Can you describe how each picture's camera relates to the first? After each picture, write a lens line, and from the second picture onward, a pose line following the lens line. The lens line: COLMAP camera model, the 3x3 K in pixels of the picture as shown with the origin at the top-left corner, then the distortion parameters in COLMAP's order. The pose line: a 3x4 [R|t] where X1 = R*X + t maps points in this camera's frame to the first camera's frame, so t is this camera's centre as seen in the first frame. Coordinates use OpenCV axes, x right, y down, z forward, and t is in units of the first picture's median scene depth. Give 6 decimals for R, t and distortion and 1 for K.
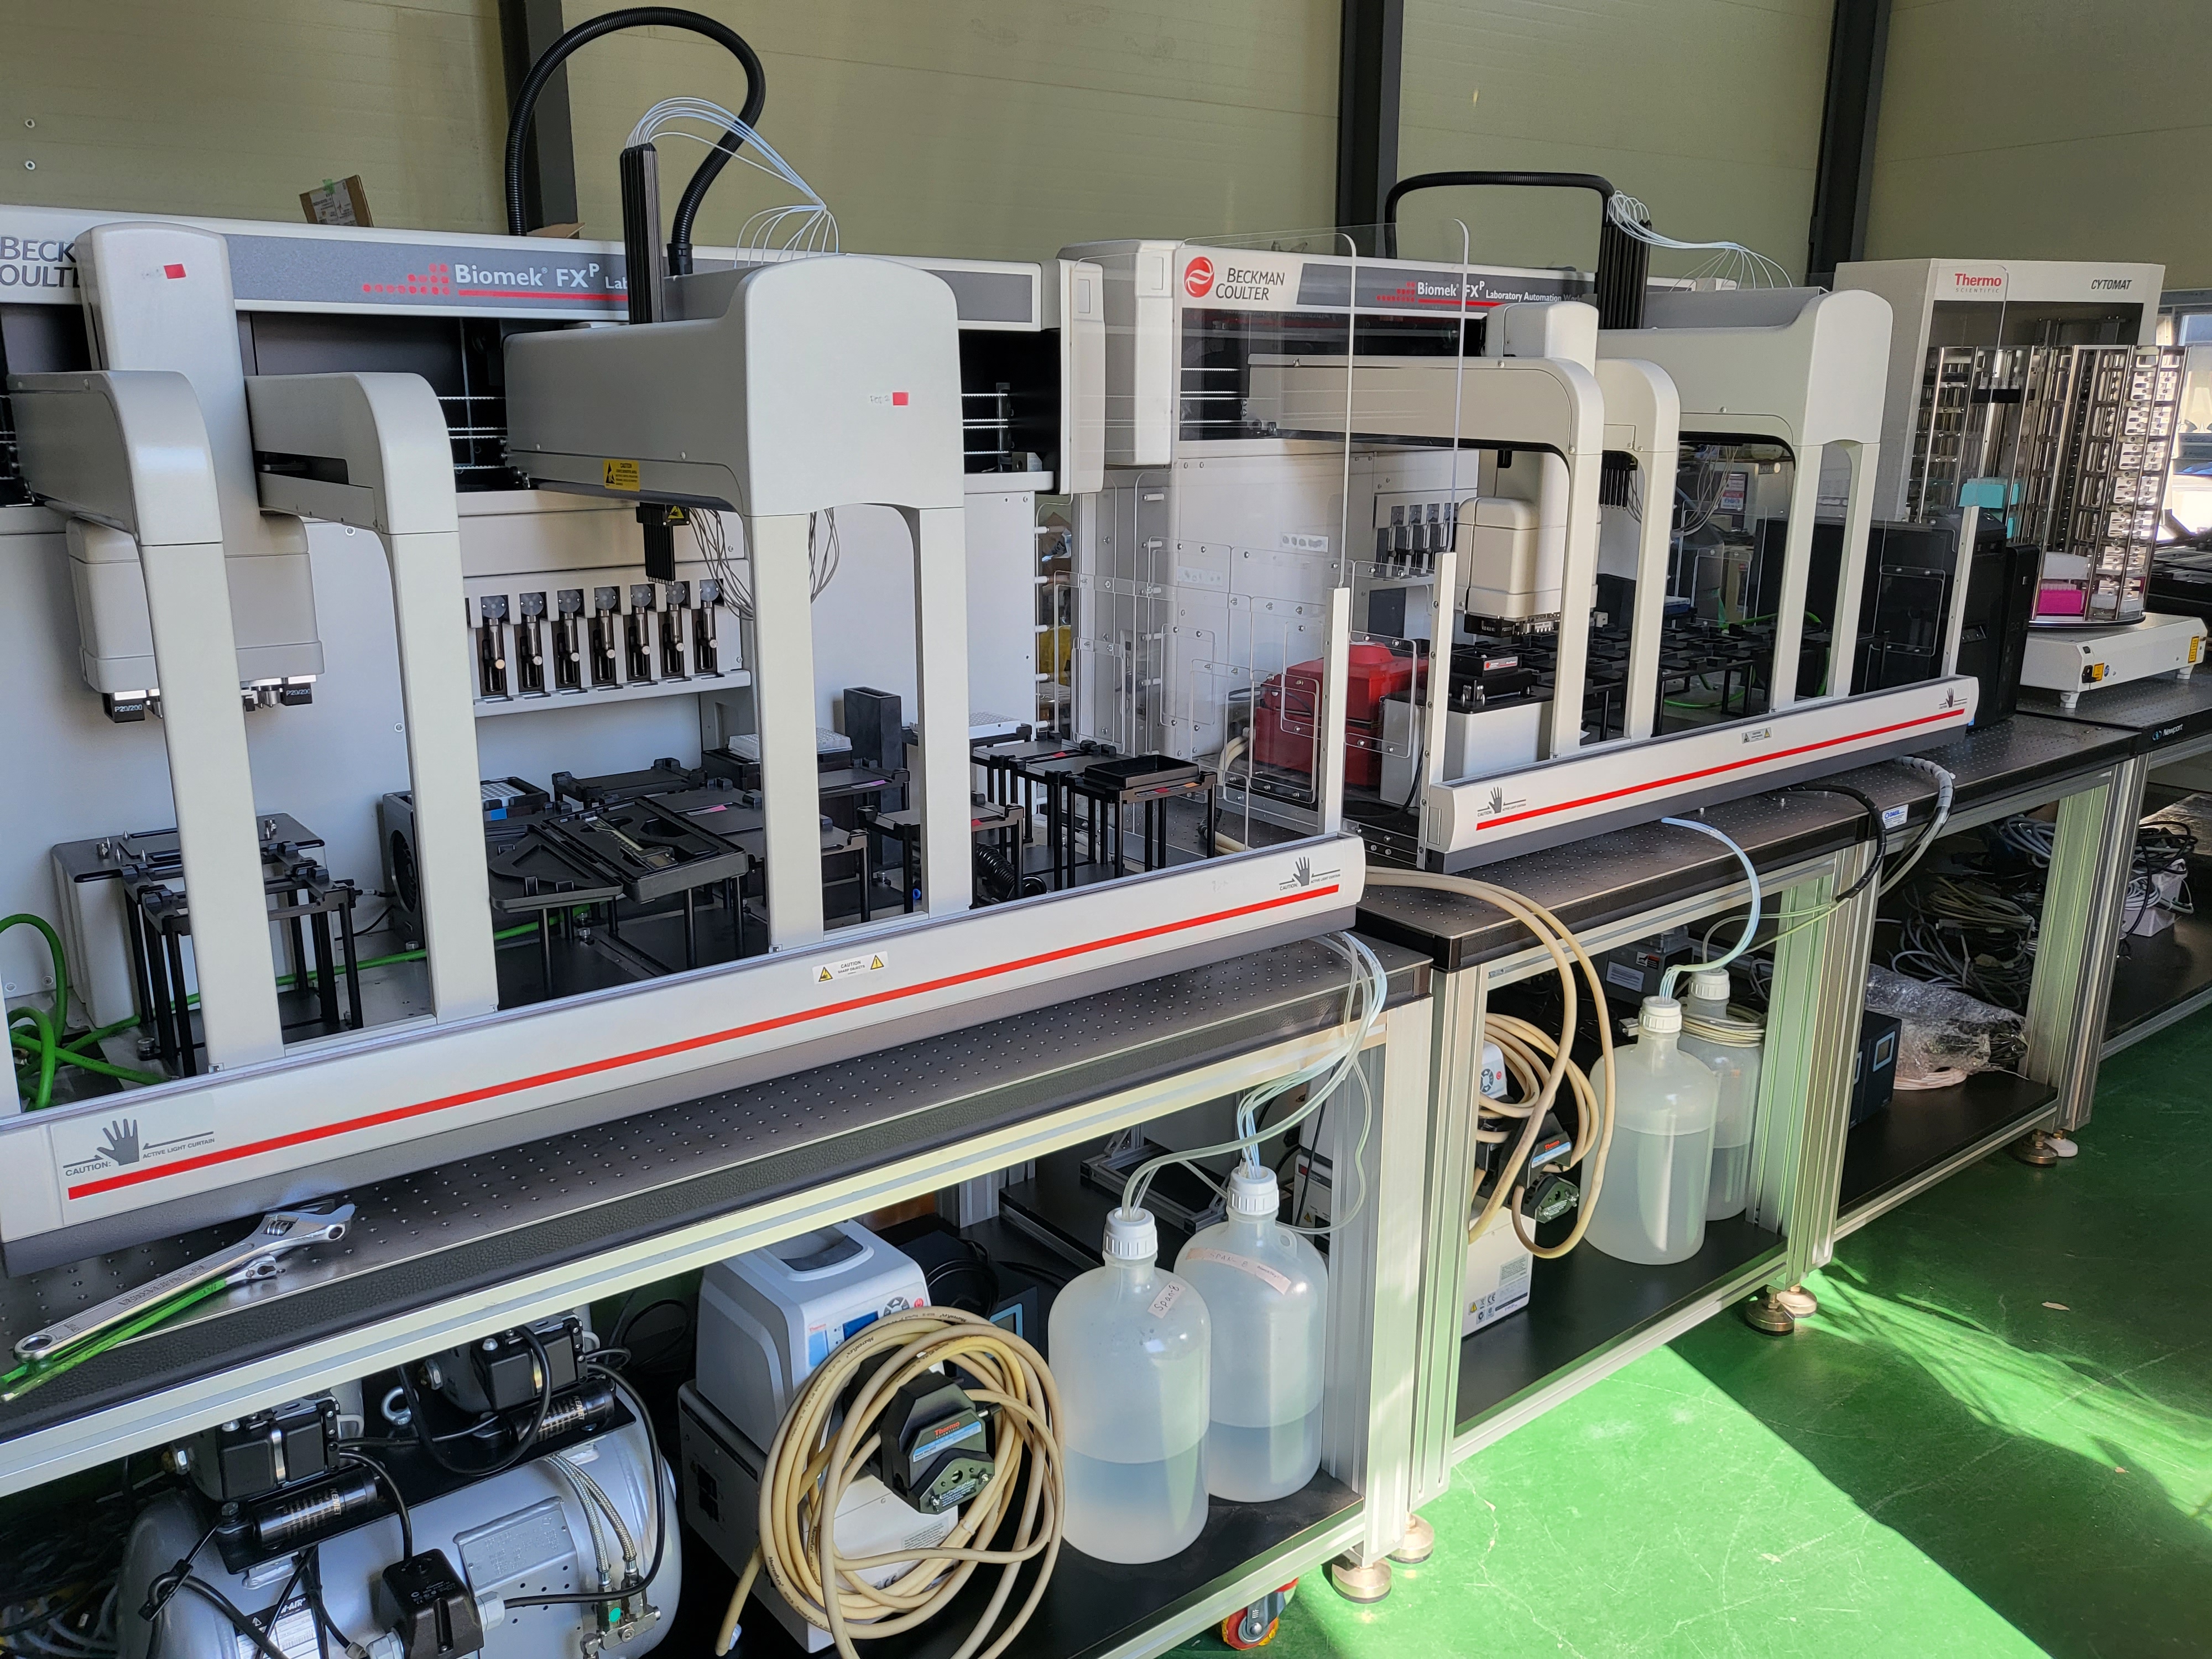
lens RADIAL K [[1690.8, 0, 1094.9], [0, 1690.8, 815.2], [0, 0, 1]] dist [0.004972, 0.011120]
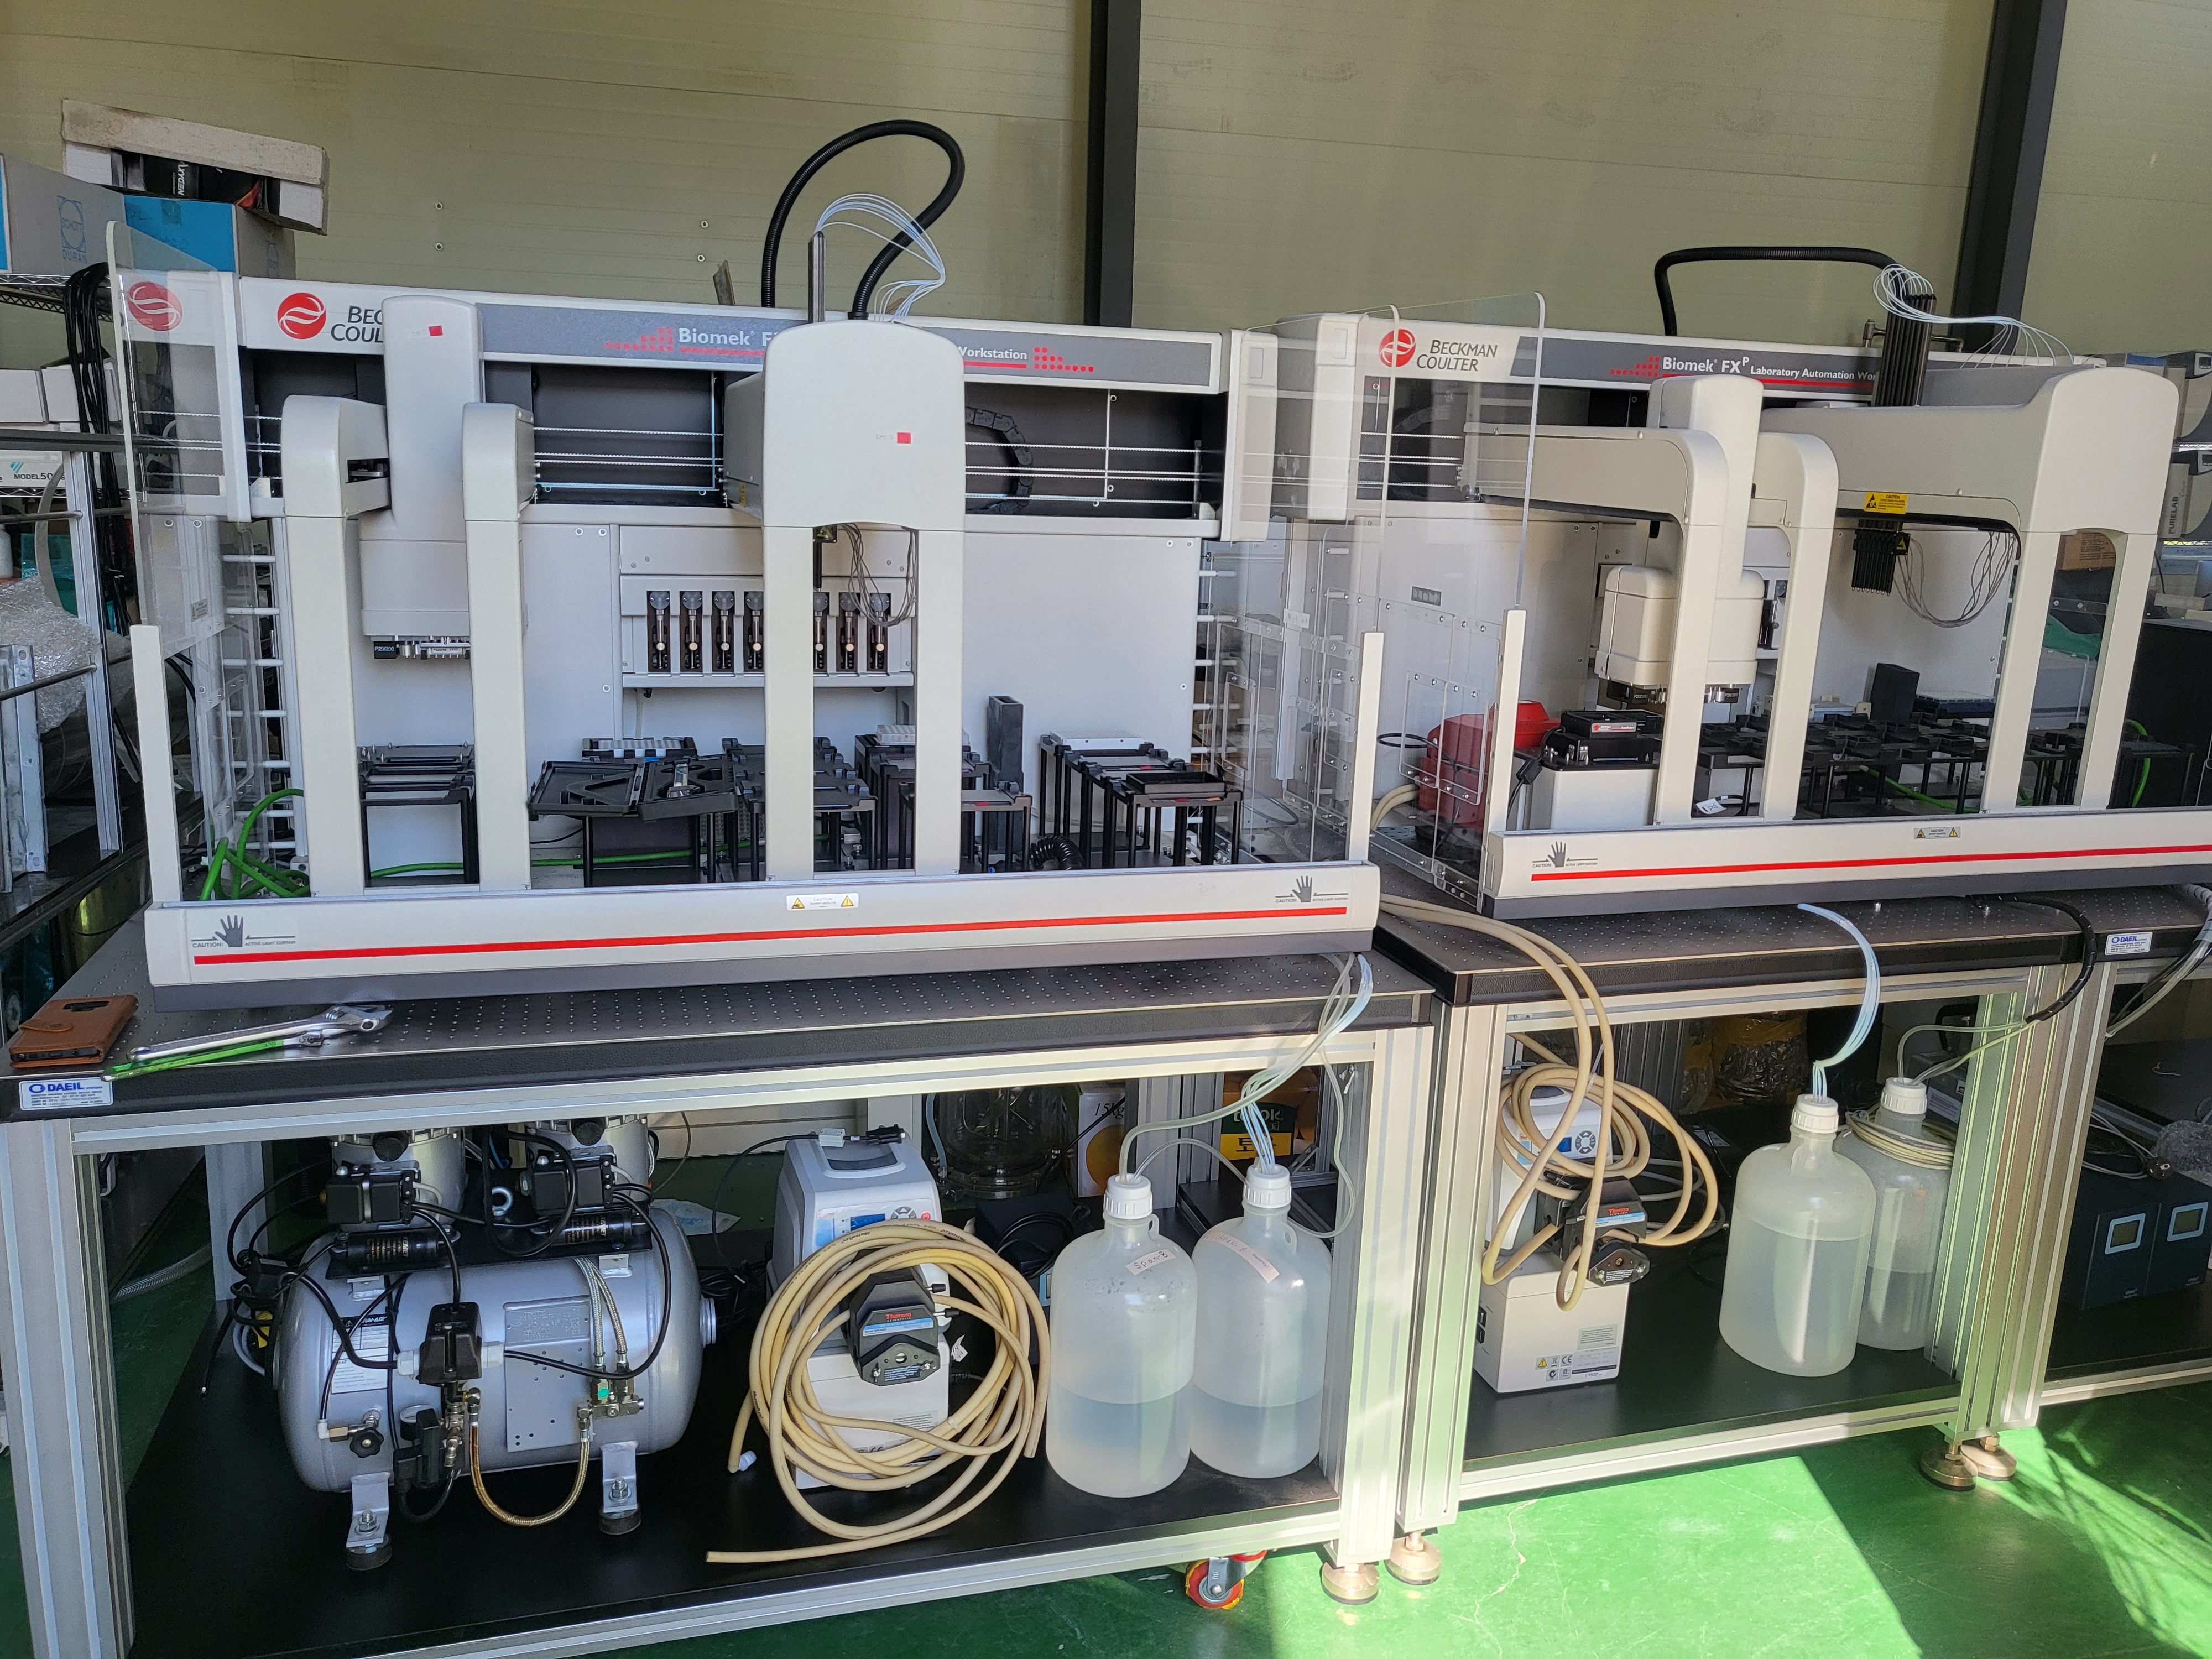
lens RADIAL K [[1682.1, 0, 1103.2], [0, 1682.1, 833.5], [0, 0, 1]] dist [-0.020438, 0.087096]
pose [[0.934880, 0.107839, -0.338187, 0.306891], [-0.118329, 0.992919, -0.010492, 0.020786], [0.334661, 0.049827, 0.941020, -0.048261]]
